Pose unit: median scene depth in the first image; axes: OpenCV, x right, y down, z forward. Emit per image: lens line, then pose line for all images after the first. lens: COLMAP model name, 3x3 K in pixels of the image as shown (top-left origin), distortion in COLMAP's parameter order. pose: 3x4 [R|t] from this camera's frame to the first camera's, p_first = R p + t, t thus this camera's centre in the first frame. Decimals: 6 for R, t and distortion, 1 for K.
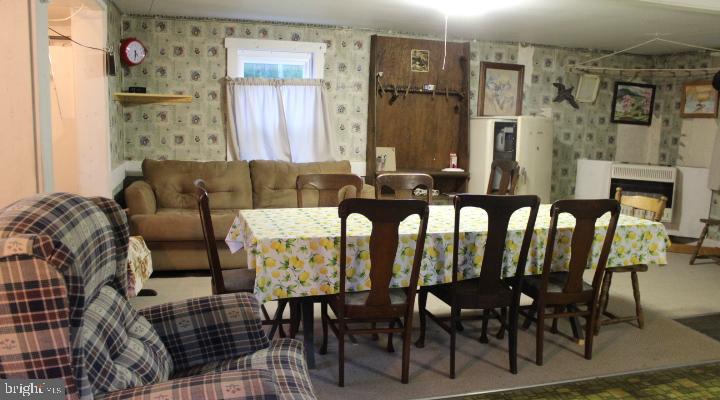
lens RADIAL K [[598.6, 0, 362.1], [0, 598.6, 208.9], [0, 0, 1]] dist [-0.170518, 0.153555]
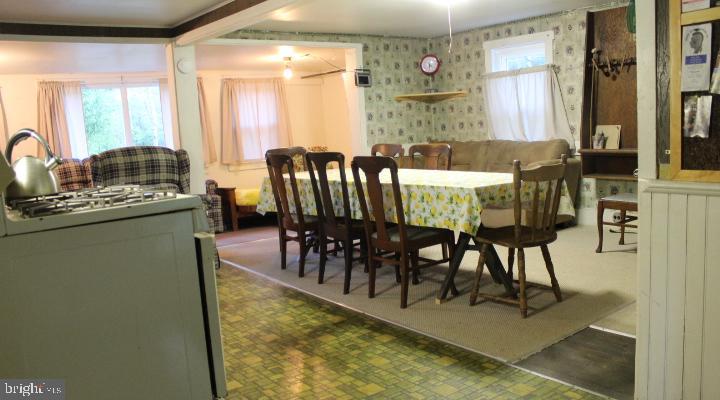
lens RADIAL K [[598.6, 0, 362.1], [0, 598.6, 208.9], [0, 0, 1]] dist [-0.170518, 0.153555]
pose [[0.352450, 0.078413, -0.932540, 0.774986], [-0.079133, 0.995412, 0.053792, 0.012782], [0.932479, 0.054835, 0.357038, 0.296197]]
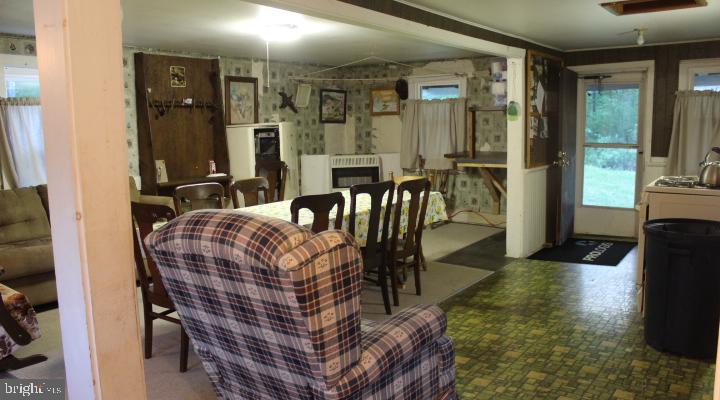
lens RADIAL K [[598.6, 0, 362.1], [0, 598.6, 208.9], [0, 0, 1]] dist [-0.170518, 0.153555]
pose [[0.783321, -0.133258, 0.607166, -0.308123], [0.136820, 0.989759, 0.040713, -0.011234], [-0.606374, 0.051181, 0.793531, -0.027859]]
